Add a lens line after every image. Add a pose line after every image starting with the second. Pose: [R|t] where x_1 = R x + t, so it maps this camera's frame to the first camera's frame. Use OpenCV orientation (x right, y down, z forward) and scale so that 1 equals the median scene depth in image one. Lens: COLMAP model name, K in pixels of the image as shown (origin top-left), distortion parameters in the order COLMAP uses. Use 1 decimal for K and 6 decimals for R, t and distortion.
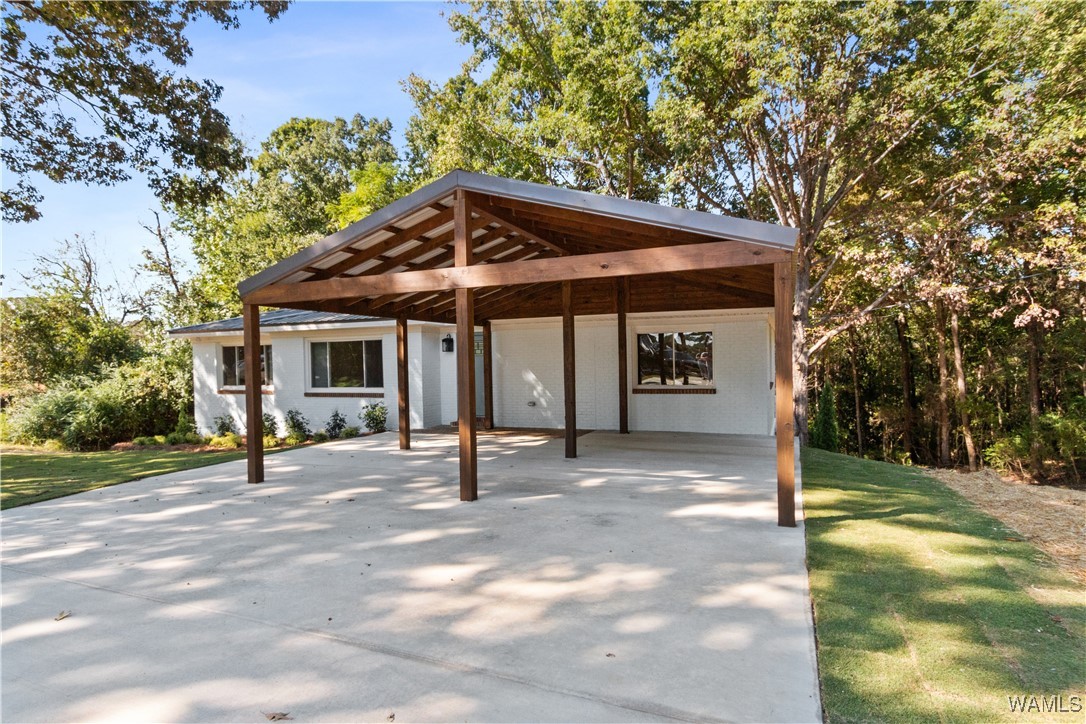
lens RADIAL K [[586.5, 0, 543.0], [0, 586.5, 362.0], [0, 0, 1]] dist [0.001960, 0.000059]
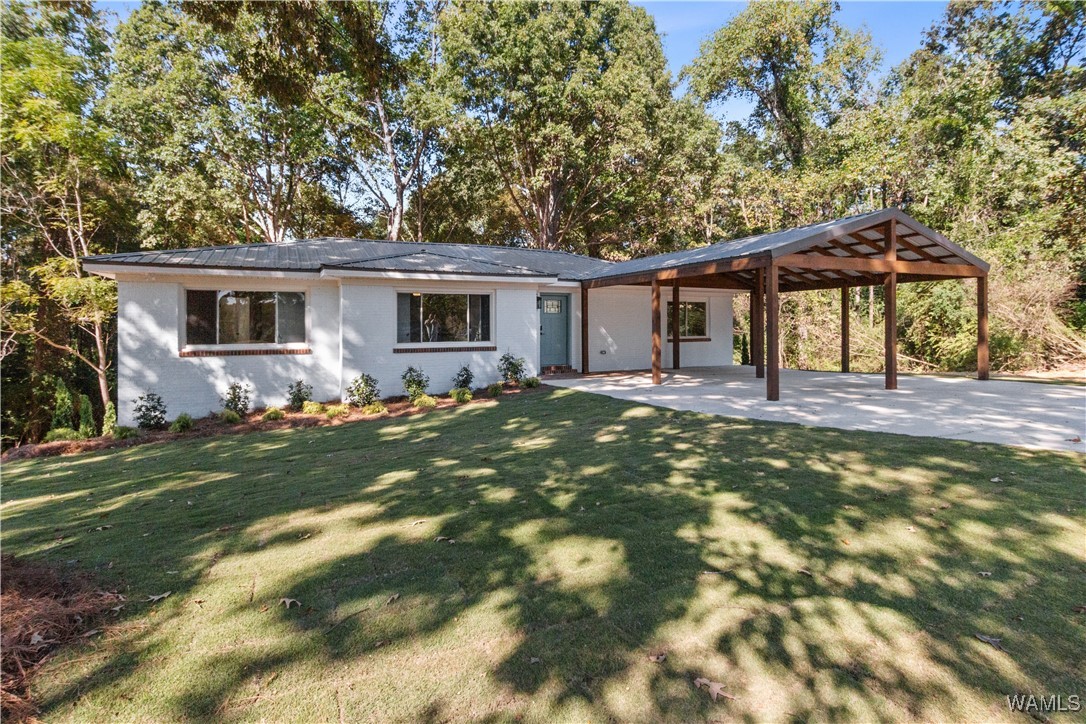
lens RADIAL K [[535.9, 0, 540.1], [0, 535.9, 325.3], [0, 0, 1]] dist [0.003417, 0.000209]
pose [[0.656382, 0.017195, 0.754233, -0.919226], [-0.004198, 0.999808, -0.019141, 0.032863], [-0.754417, 0.009398, 0.656328, 0.316422]]
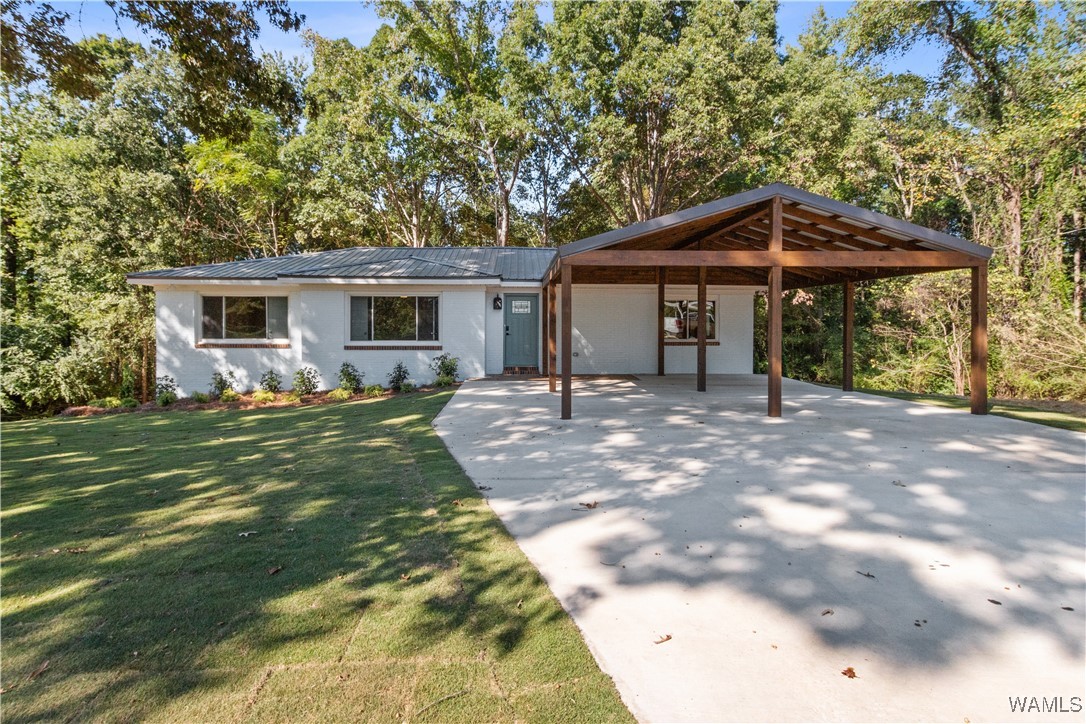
lens RADIAL K [[528.6, 0, 546.3], [0, 528.6, 319.6], [0, 0, 1]] dist [0.001224, 0.000037]
pose [[0.901140, 0.023536, 0.432888, -0.514151], [-0.019014, 0.999710, -0.014775, 0.014632], [-0.433110, 0.005083, 0.901327, 0.040345]]
